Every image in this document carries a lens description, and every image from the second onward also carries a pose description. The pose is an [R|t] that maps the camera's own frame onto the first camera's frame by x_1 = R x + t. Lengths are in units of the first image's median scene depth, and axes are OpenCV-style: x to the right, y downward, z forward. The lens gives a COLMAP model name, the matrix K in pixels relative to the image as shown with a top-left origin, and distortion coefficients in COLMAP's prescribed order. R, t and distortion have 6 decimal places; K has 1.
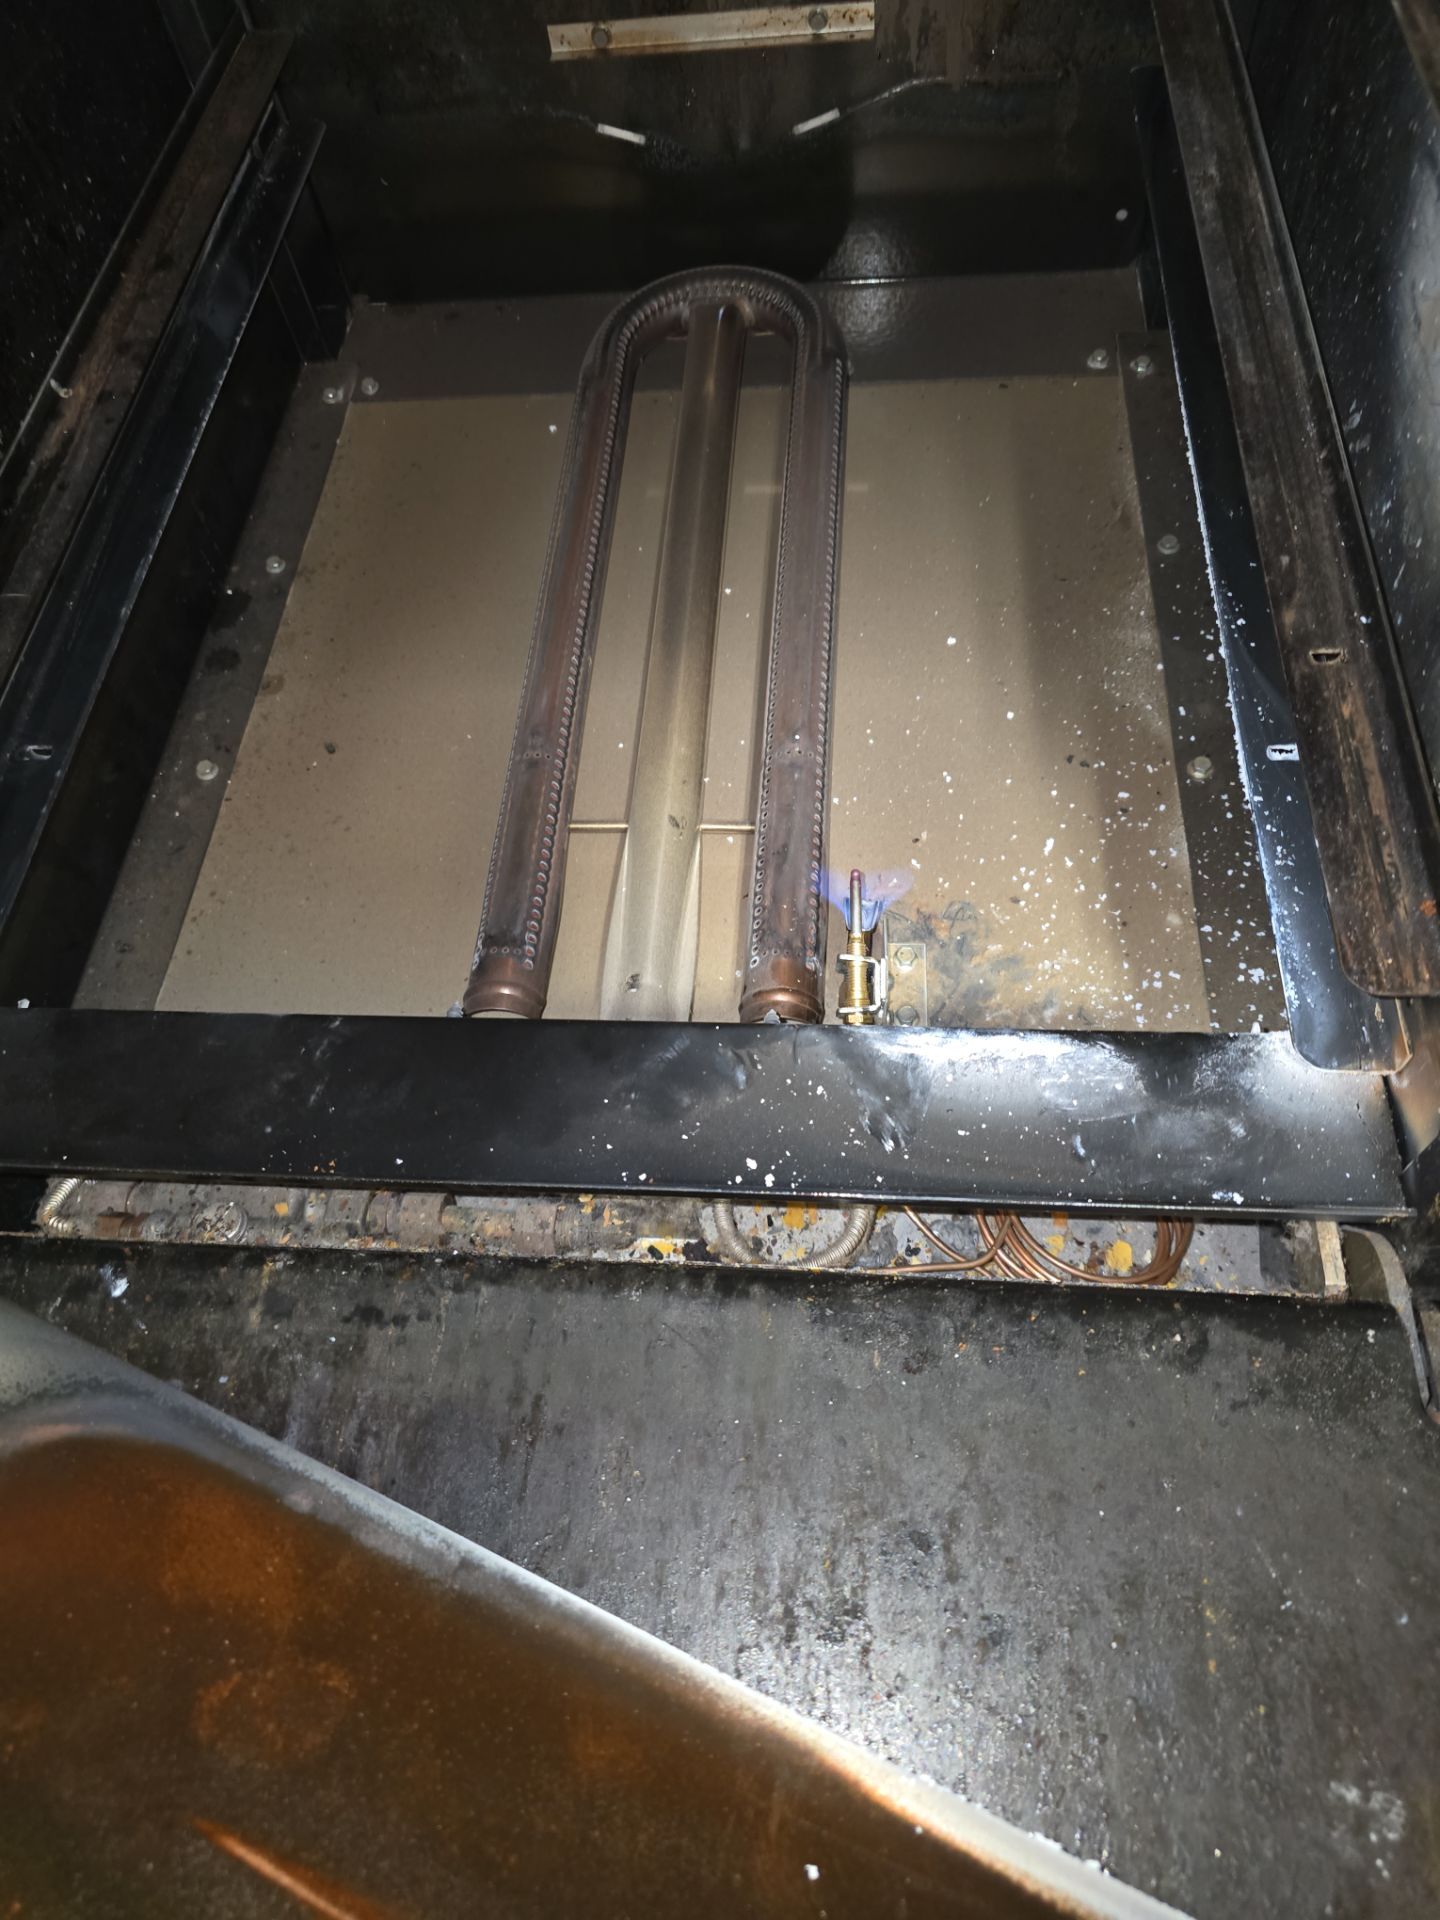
lens RADIAL K [[1338.4, 0, 720.0], [0, 1338.4, 960.0], [0, 0, 1]] dist [0.061506, -0.113580]
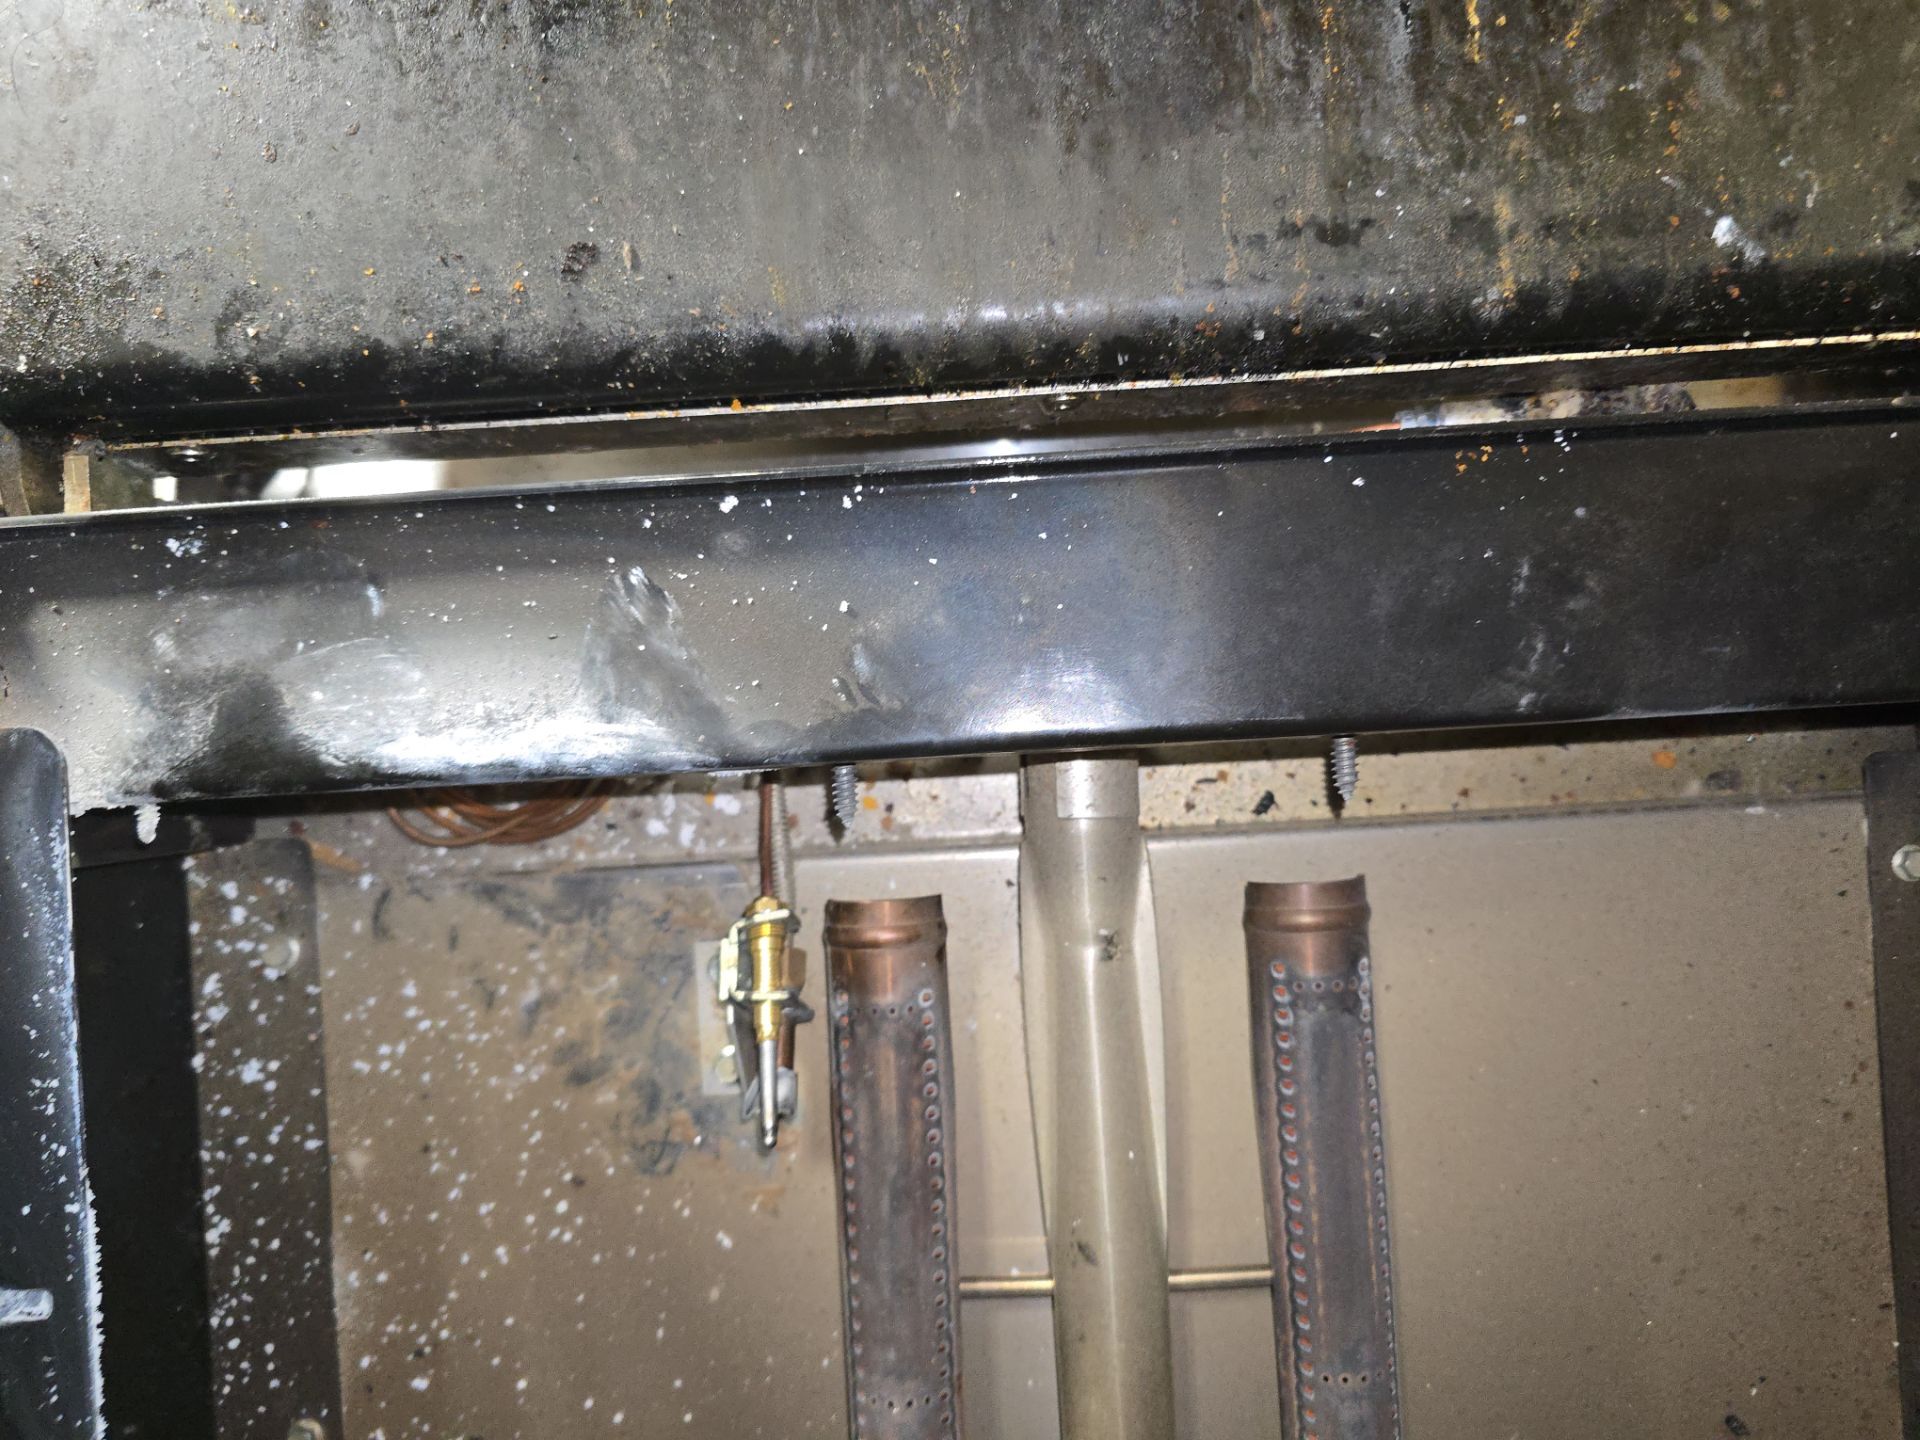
lens RADIAL K [[1333.4, 0, 960.0], [0, 1333.4, 720.0], [0, 0, 1]] dist [-0.001474, -0.013302]
pose [[-0.983882, 0.130002, 0.122783, -0.108095], [-0.044531, -0.843127, 0.535868, -0.287571], [0.173186, 0.521763, 0.835326, 0.469161]]
